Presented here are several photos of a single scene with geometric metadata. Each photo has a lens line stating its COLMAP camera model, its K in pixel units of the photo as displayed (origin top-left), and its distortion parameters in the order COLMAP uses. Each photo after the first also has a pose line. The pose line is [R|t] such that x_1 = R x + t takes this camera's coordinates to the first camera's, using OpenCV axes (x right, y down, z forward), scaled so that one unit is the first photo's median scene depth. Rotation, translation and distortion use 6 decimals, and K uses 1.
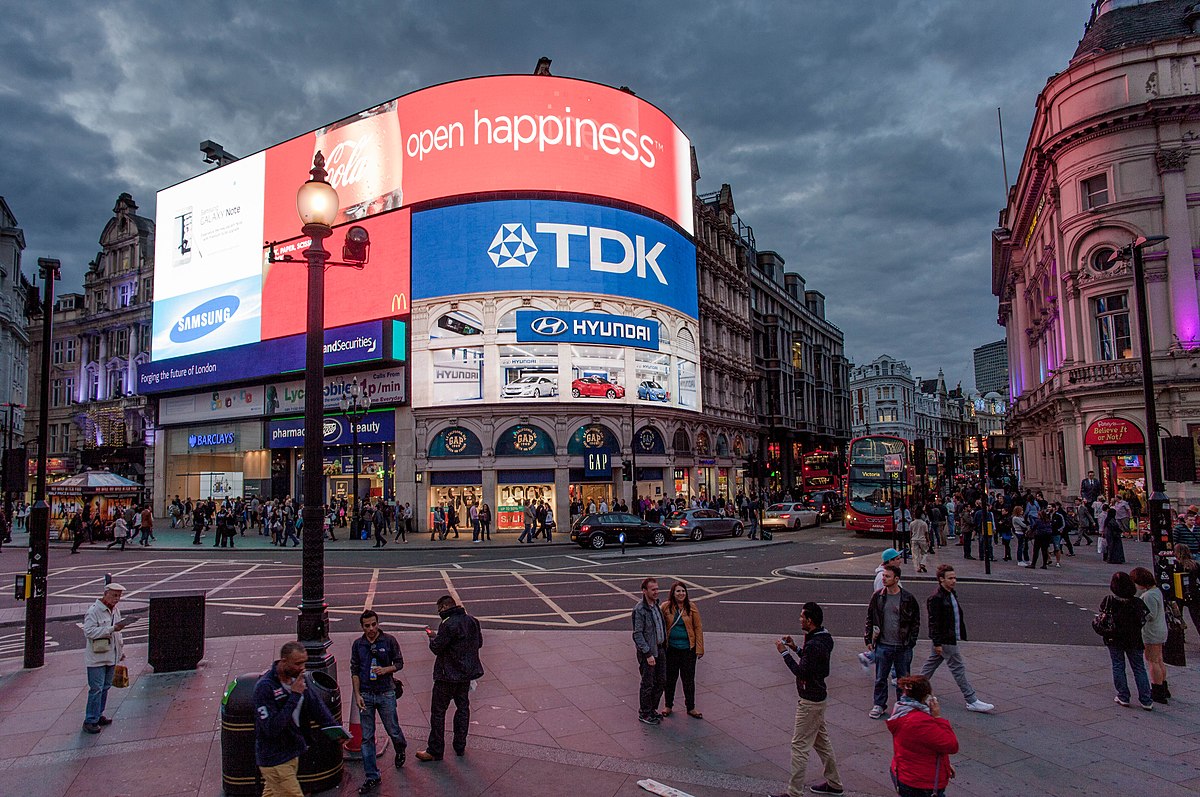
lens RADIAL K [[681.8, 0, 600.0], [0, 681.8, 398.5], [0, 0, 1]] dist [0.002488, 0.002487]
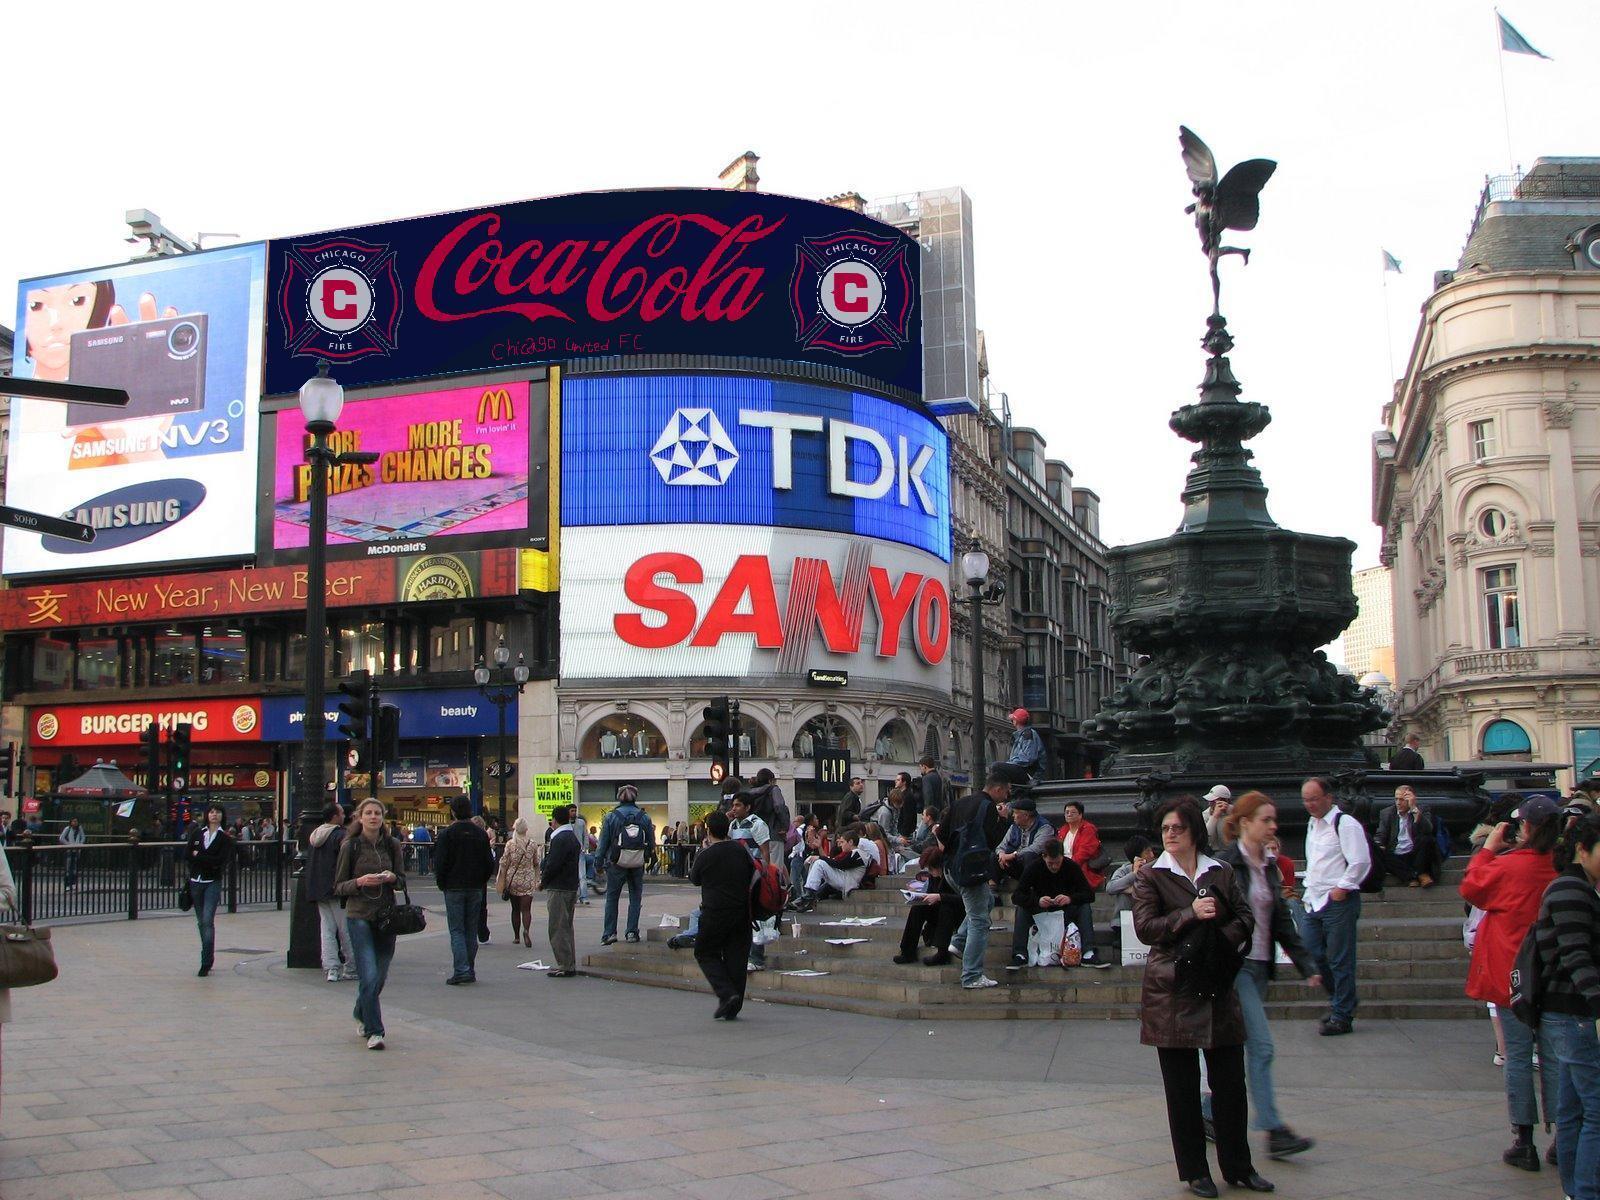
lens RADIAL K [[1584.5, 0, 800.0], [0, 1584.5, 600.0], [0, 0, 1]] dist [0.001451, -0.355147]
pose [[0.984831, 0.035518, 0.169844, -0.309837], [-0.028897, 0.998729, -0.041297, -0.010516], [-0.171094, 0.035762, 0.984605, -0.552741]]
